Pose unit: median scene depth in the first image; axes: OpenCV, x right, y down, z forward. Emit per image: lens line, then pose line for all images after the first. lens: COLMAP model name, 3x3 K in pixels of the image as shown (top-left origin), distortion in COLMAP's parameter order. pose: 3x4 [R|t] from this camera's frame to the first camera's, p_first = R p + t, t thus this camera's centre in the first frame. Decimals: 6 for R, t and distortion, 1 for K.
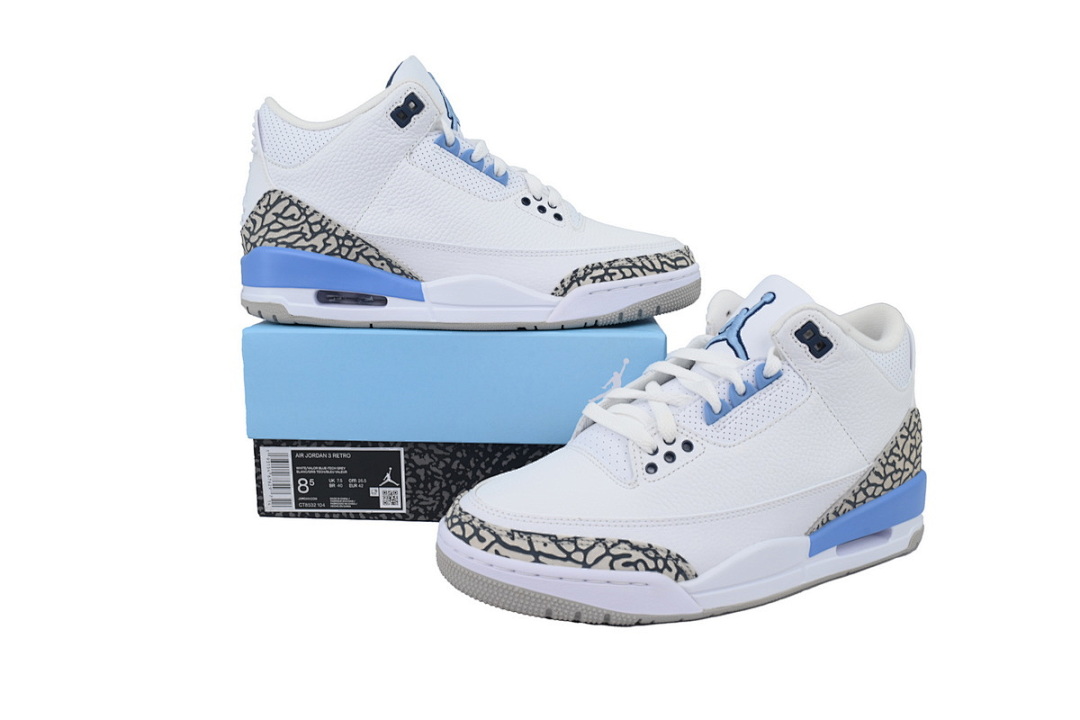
lens RADIAL K [[823.6, 0, 537.7], [0, 823.6, 376.2], [0, 0, 1]] dist [0.035909, -0.000645]
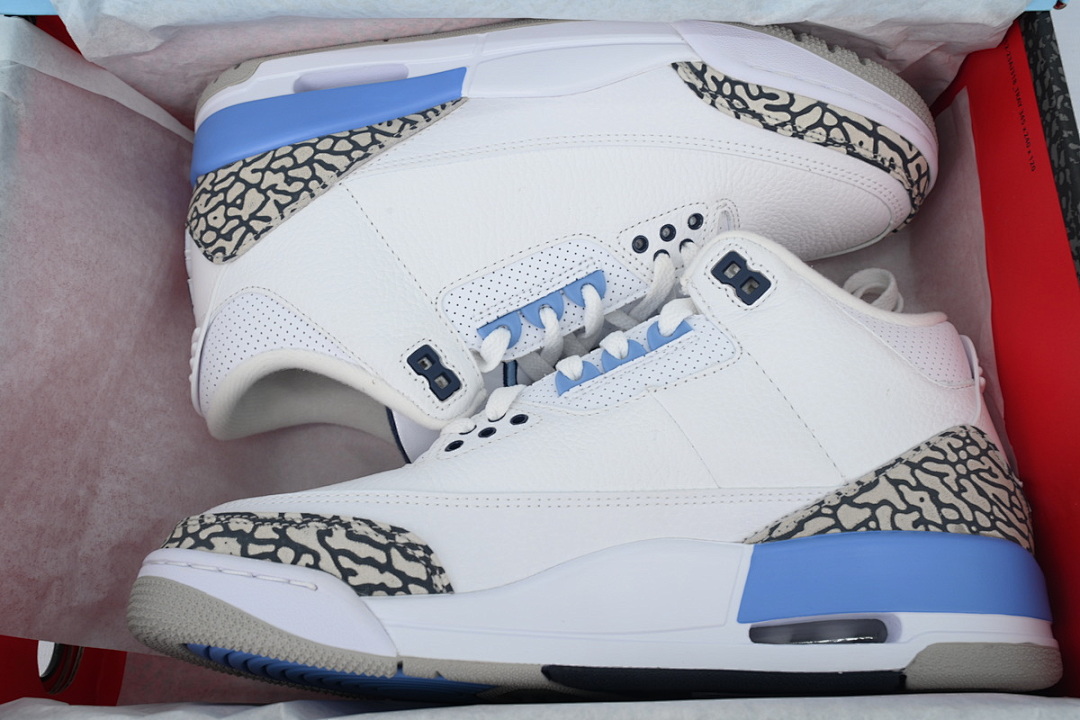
lens RADIAL K [[935.9, 0, 540.0], [0, 935.9, 360.0], [0, 0, 1]] dist [0.011425, 0.004788]
pose [[-0.934111, -0.133159, -0.331219, 0.503573], [0.079010, -0.981934, 0.171939, -0.155389], [-0.348130, 0.134440, 0.927756, 0.282459]]
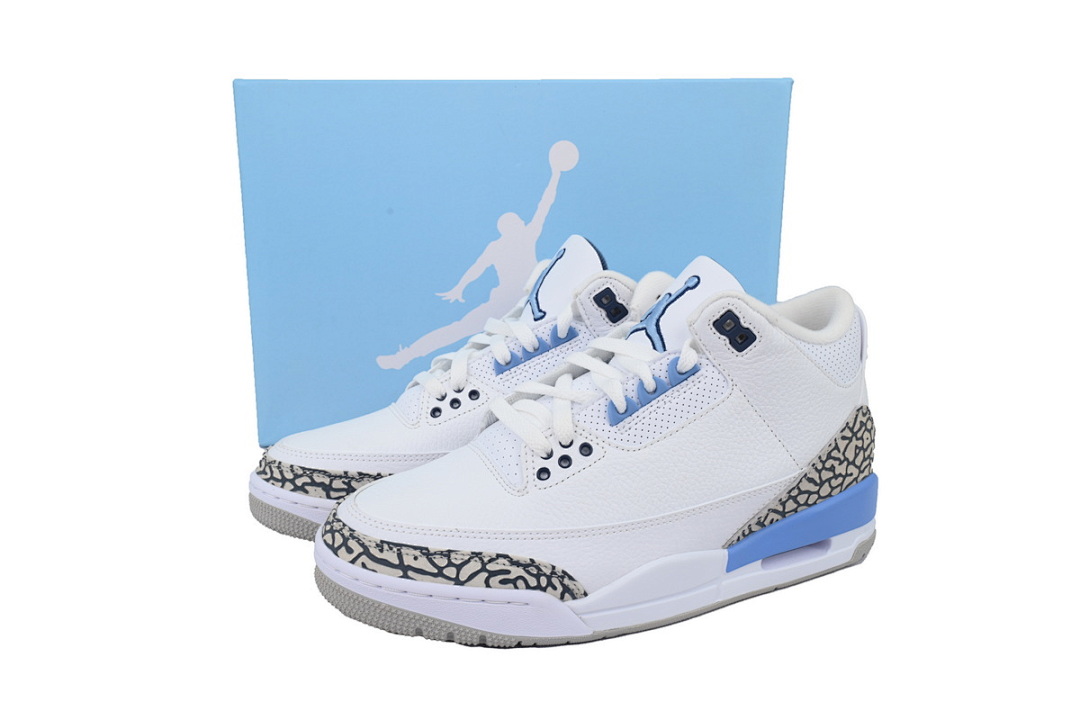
lens RADIAL K [[823.6, 0, 537.7], [0, 823.6, 376.2], [0, 0, 1]] dist [0.035909, -0.000645]
pose [[0.997583, 0.008562, -0.068959, 0.184925], [-0.005465, 0.998973, 0.044975, -0.034537], [0.069273, -0.044490, 0.996605, 0.099134]]
